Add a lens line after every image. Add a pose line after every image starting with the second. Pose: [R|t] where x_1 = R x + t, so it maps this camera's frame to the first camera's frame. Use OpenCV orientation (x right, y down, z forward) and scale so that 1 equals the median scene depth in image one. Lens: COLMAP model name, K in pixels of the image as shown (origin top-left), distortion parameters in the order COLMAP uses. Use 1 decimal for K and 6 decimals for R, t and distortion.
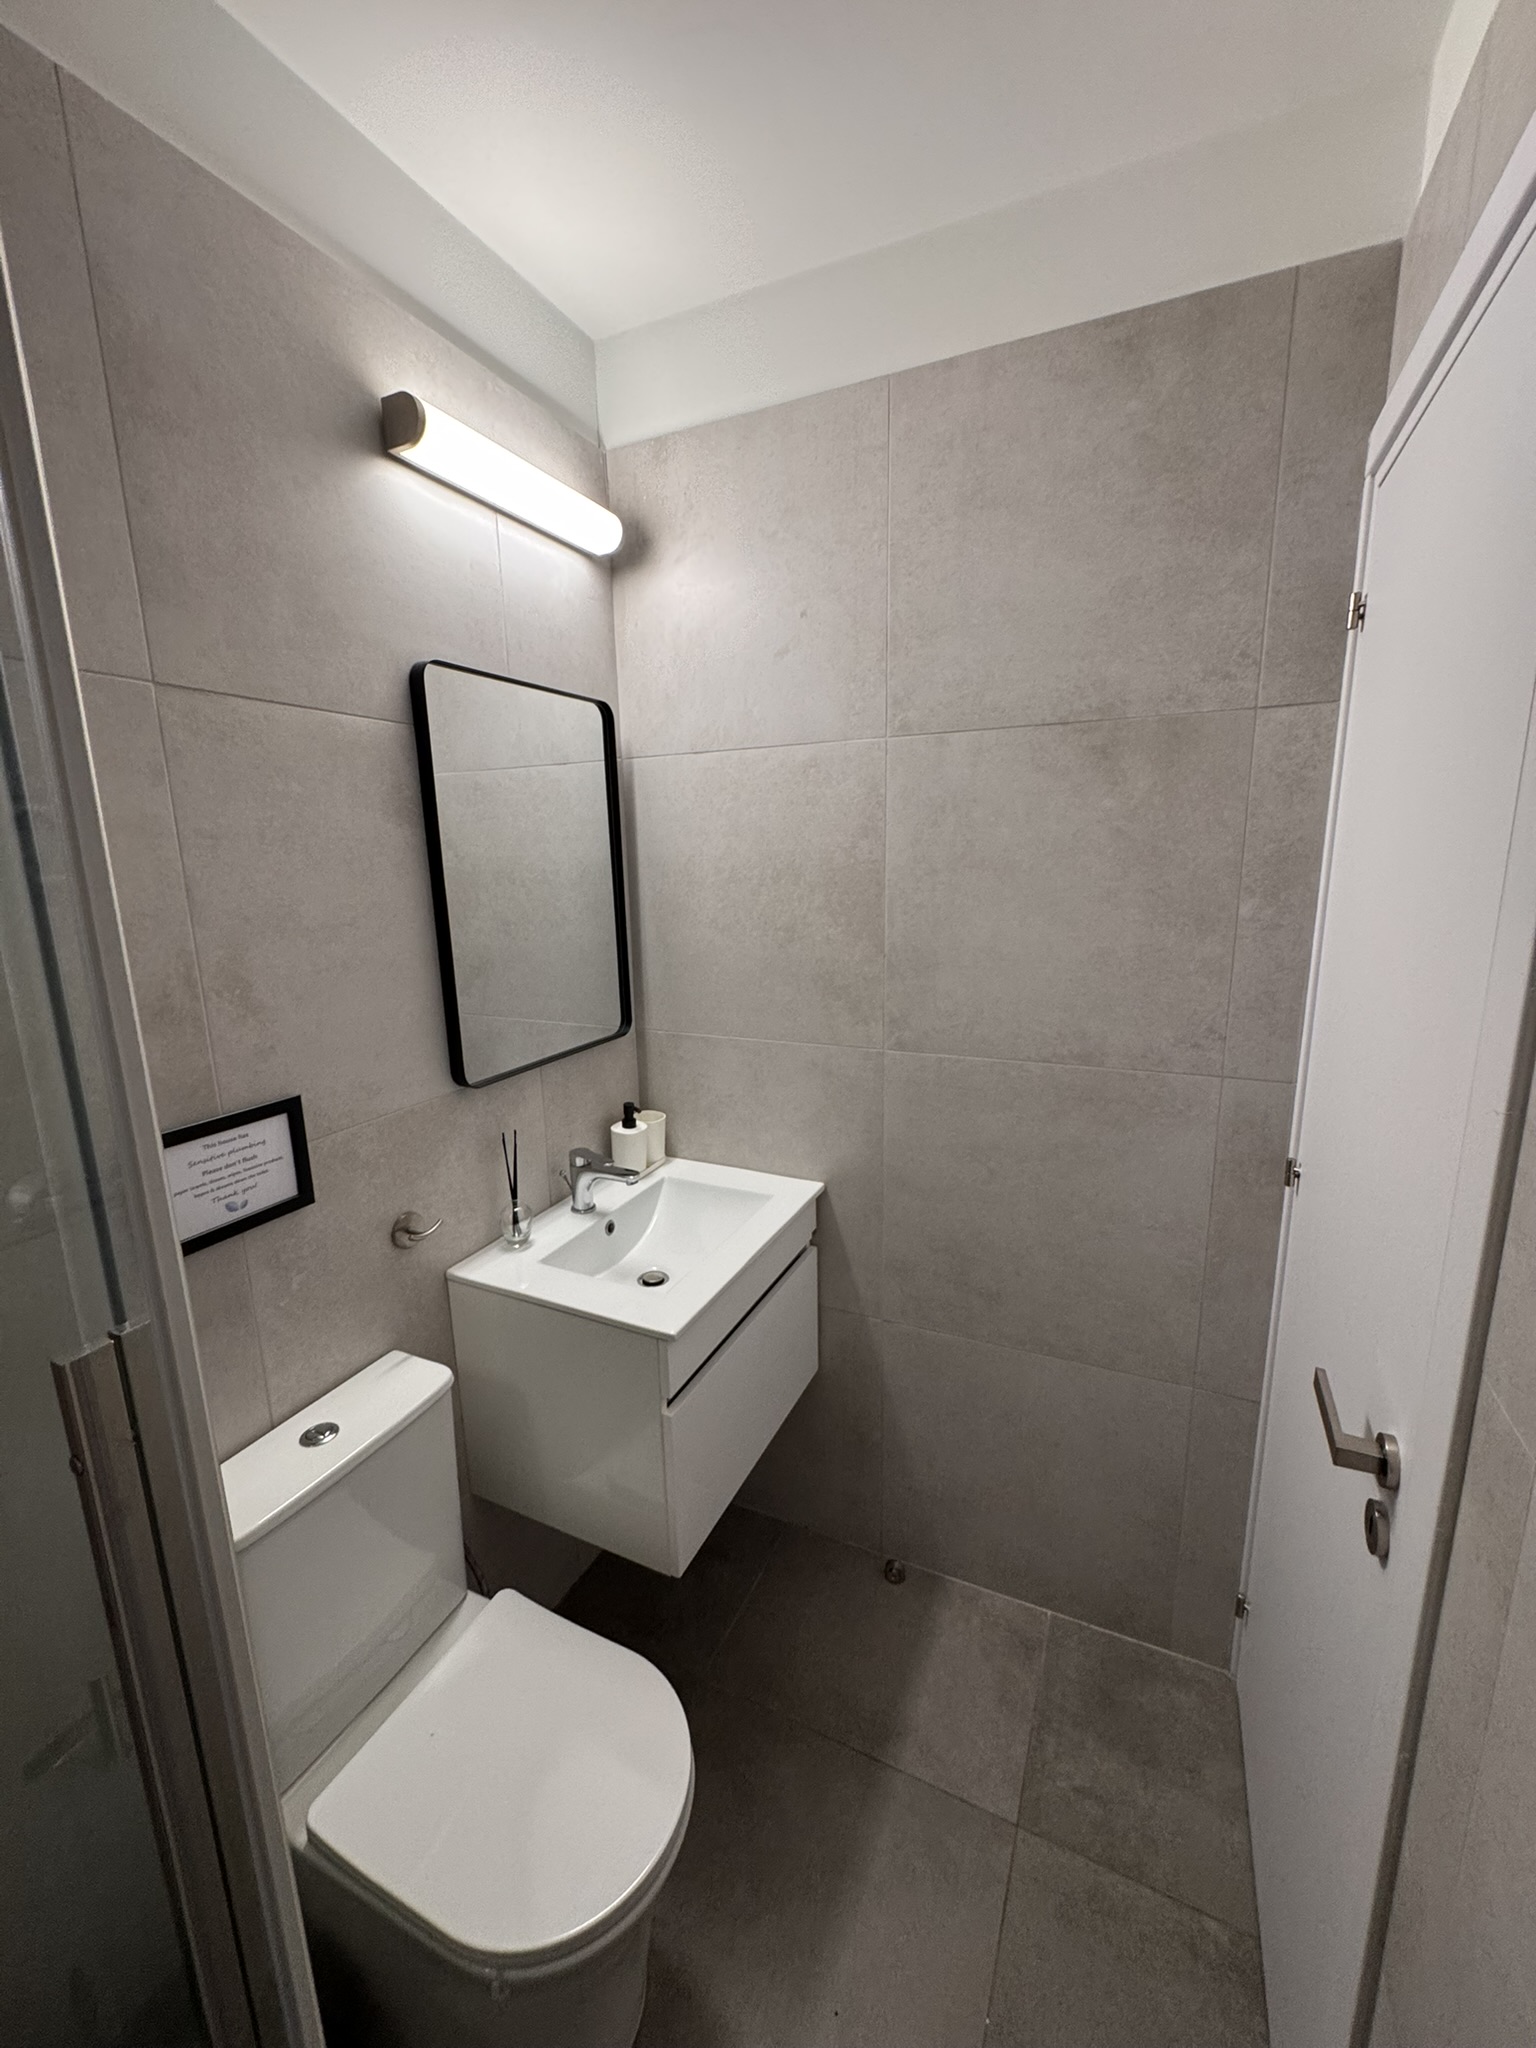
lens RADIAL K [[810.0, 0, 777.3], [0, 810.0, 1019.6], [0, 0, 1]] dist [0.001502, -0.001560]
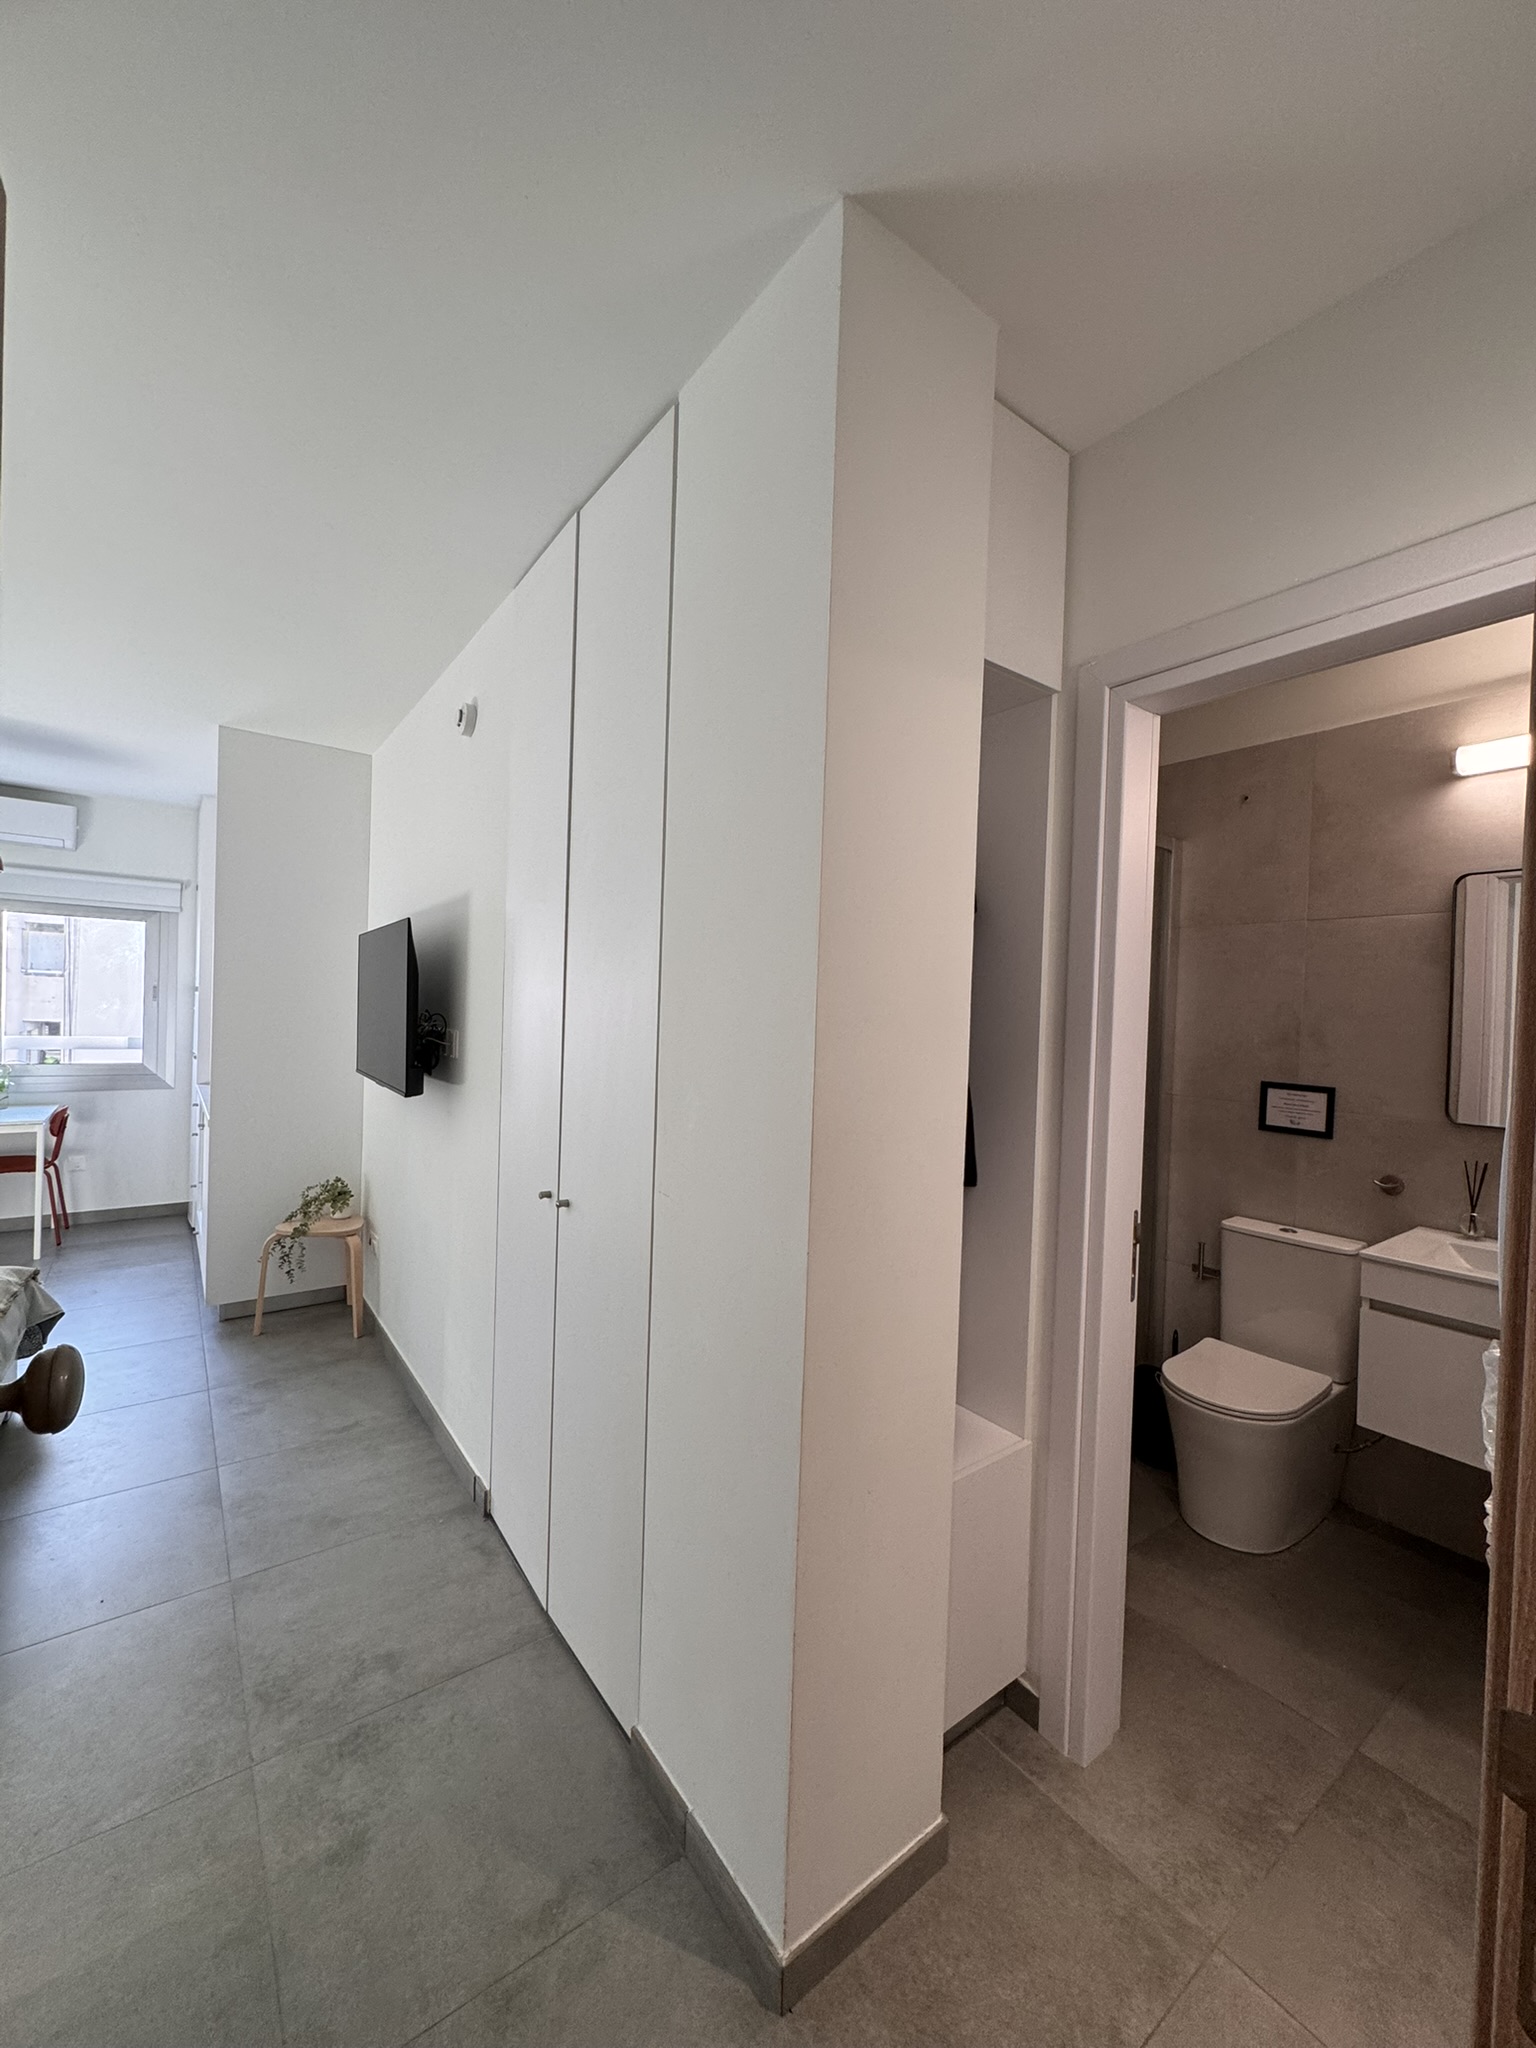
lens RADIAL K [[810.0, 0, 761.3], [0, 810.0, 1024.1], [0, 0, 1]] dist [0.001502, -0.001560]
pose [[-0.477156, 0.006641, -0.878793, 2.172849], [-0.205843, 0.971310, 0.119106, -0.018067], [0.854371, 0.237726, -0.462100, 0.664415]]
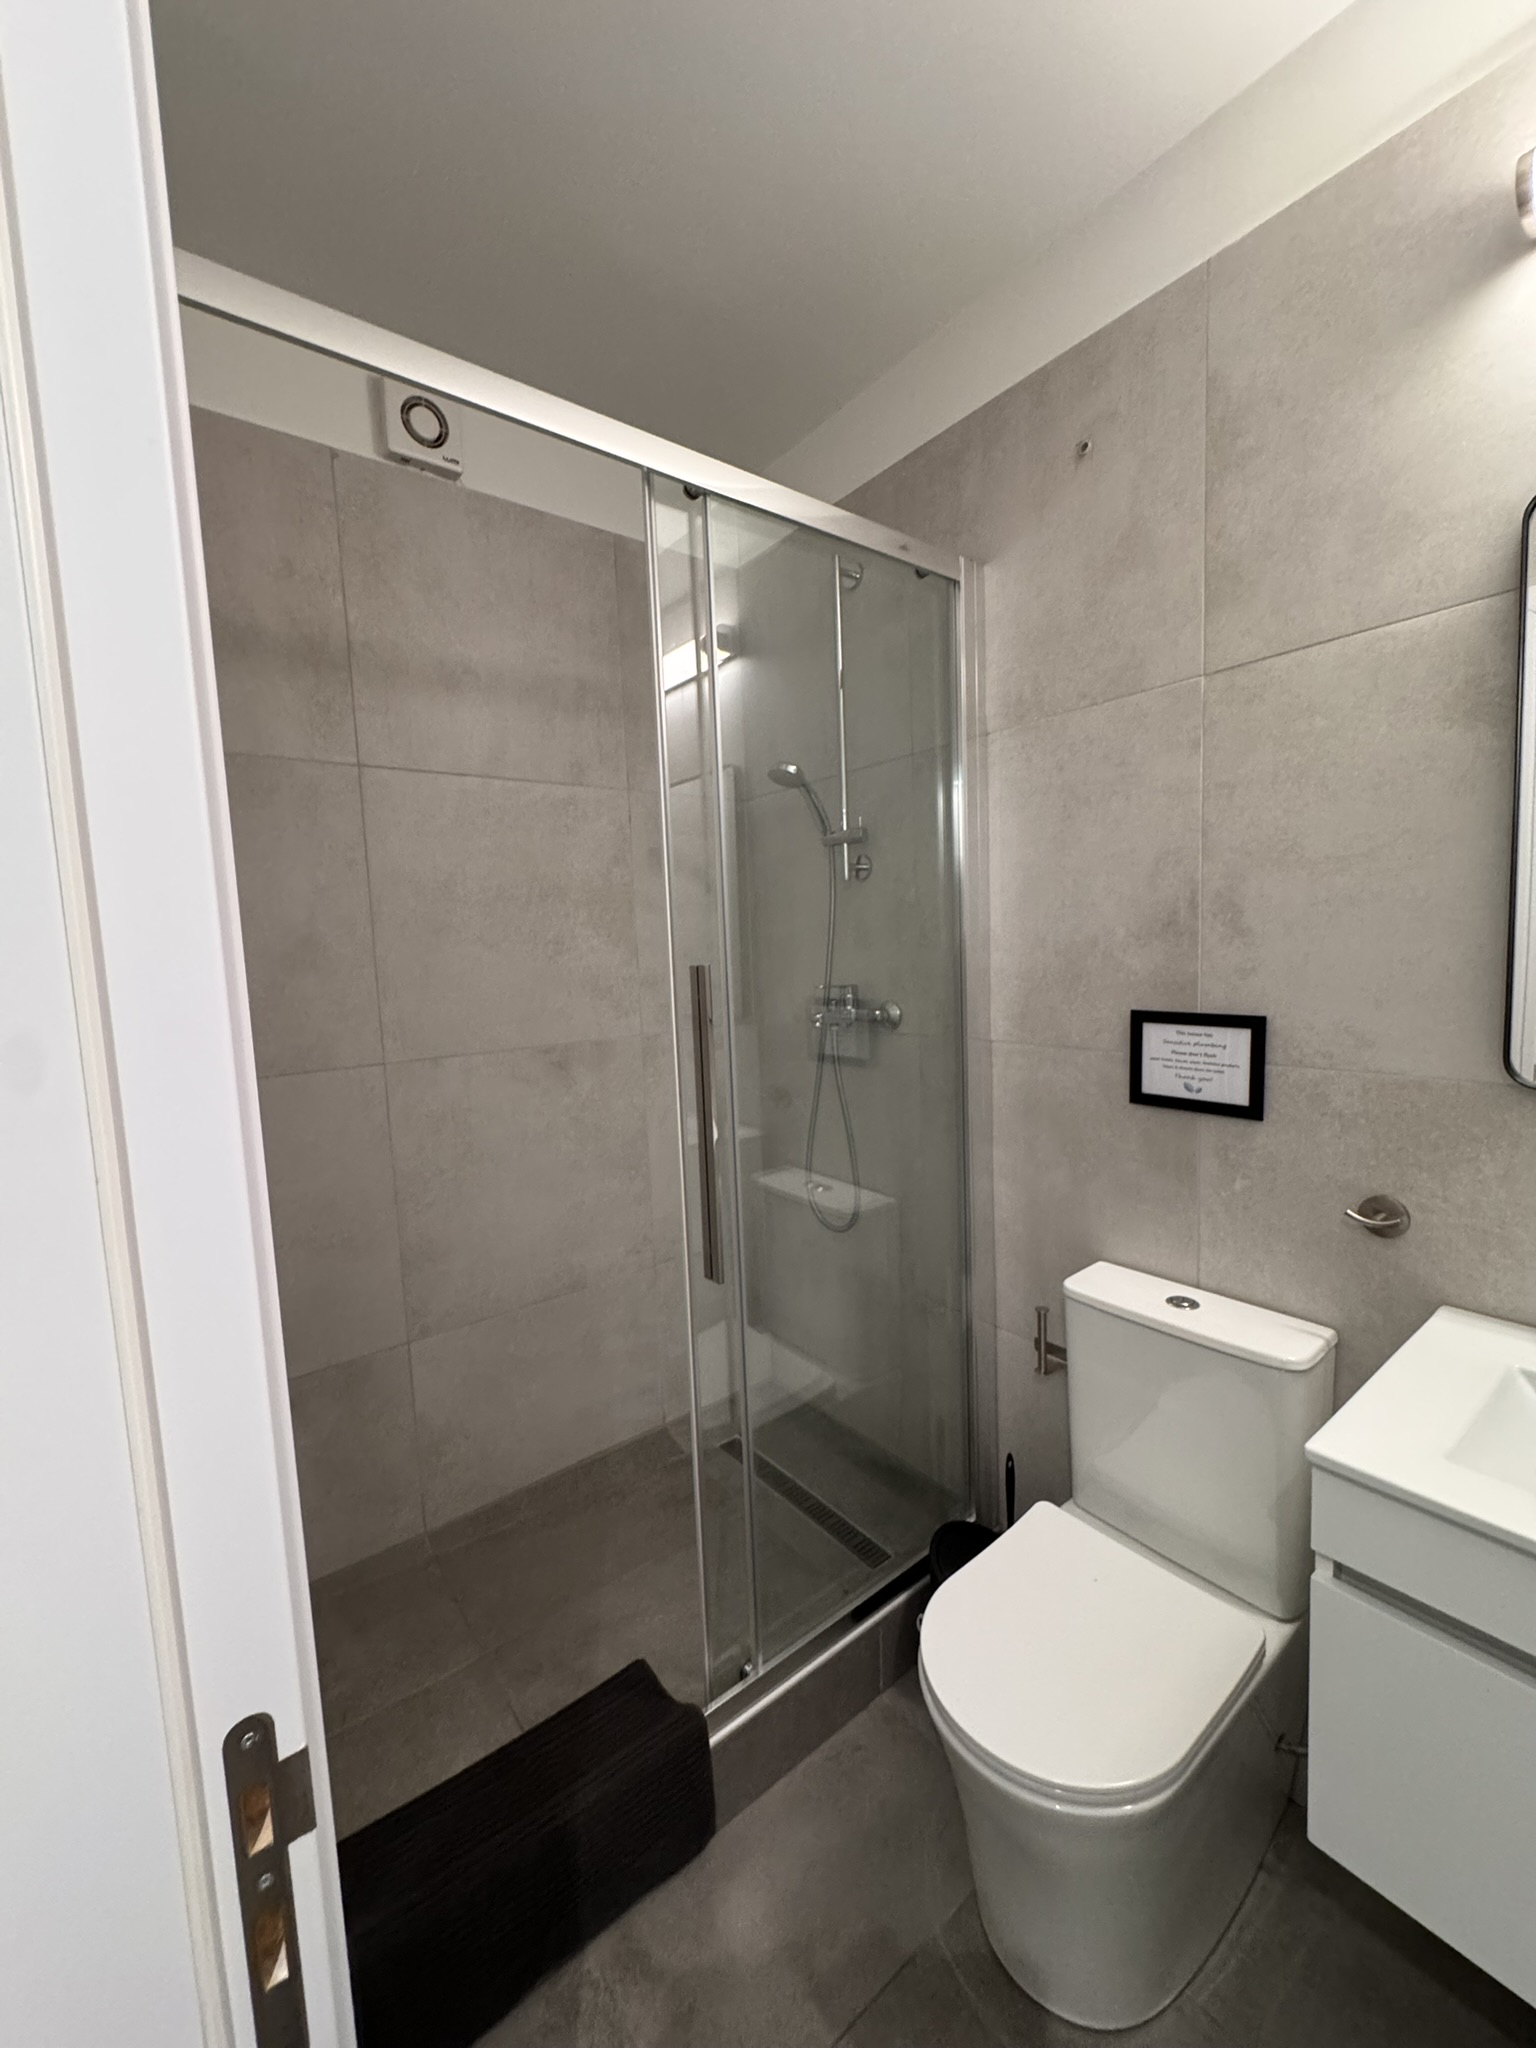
lens RADIAL K [[810.0, 0, 759.9], [0, 810.0, 1026.0], [0, 0, 1]] dist [0.001502, -0.001560]
pose [[-0.462965, 0.121442, -0.878018, 0.695317], [-0.130387, 0.970463, 0.202979, -0.027430], [0.876734, 0.208454, -0.433456, 0.909424]]
